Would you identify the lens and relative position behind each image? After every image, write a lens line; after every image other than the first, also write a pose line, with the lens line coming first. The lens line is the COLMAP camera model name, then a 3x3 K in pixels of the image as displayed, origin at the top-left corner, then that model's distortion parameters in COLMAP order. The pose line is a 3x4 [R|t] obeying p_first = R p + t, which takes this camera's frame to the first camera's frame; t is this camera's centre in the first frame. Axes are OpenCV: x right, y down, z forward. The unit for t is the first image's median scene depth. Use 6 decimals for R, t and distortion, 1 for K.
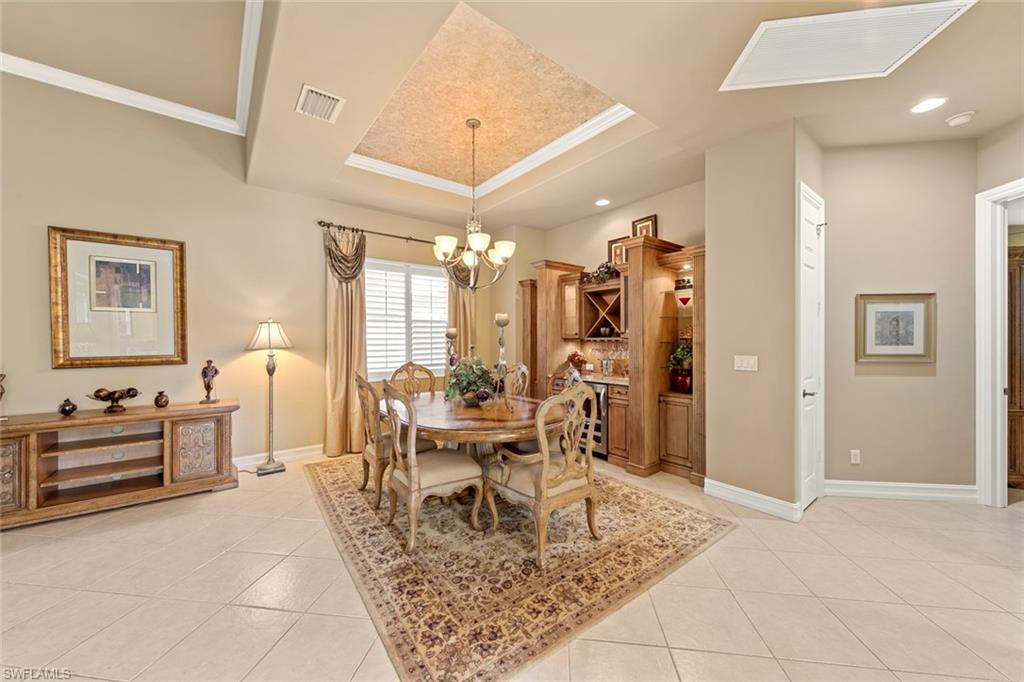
lens RADIAL K [[369.0, 0, 512.0], [0, 369.0, 341.0], [0, 0, 1]] dist [0.000594, 0.000110]
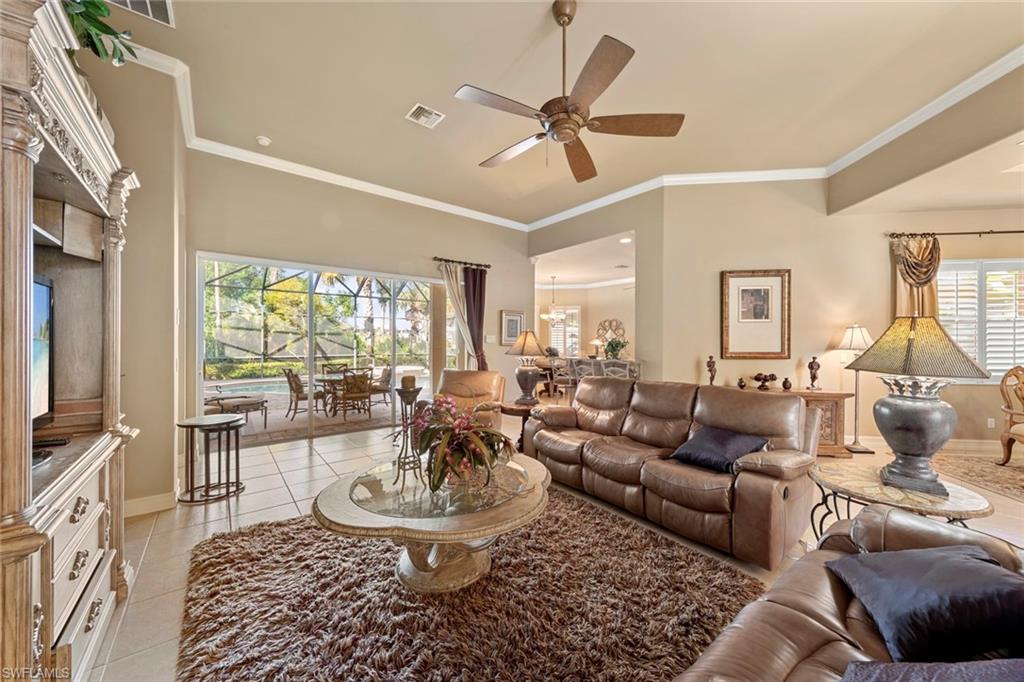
lens RADIAL K [[369.0, 0, 512.0], [0, 369.0, 341.0], [0, 0, 1]] dist [0.000594, 0.000110]
pose [[0.710749, 0.001977, -0.703443, -0.663138], [-0.005798, 0.999979, -0.003048, 0.006275], [0.703422, 0.006245, 0.710745, -0.691494]]
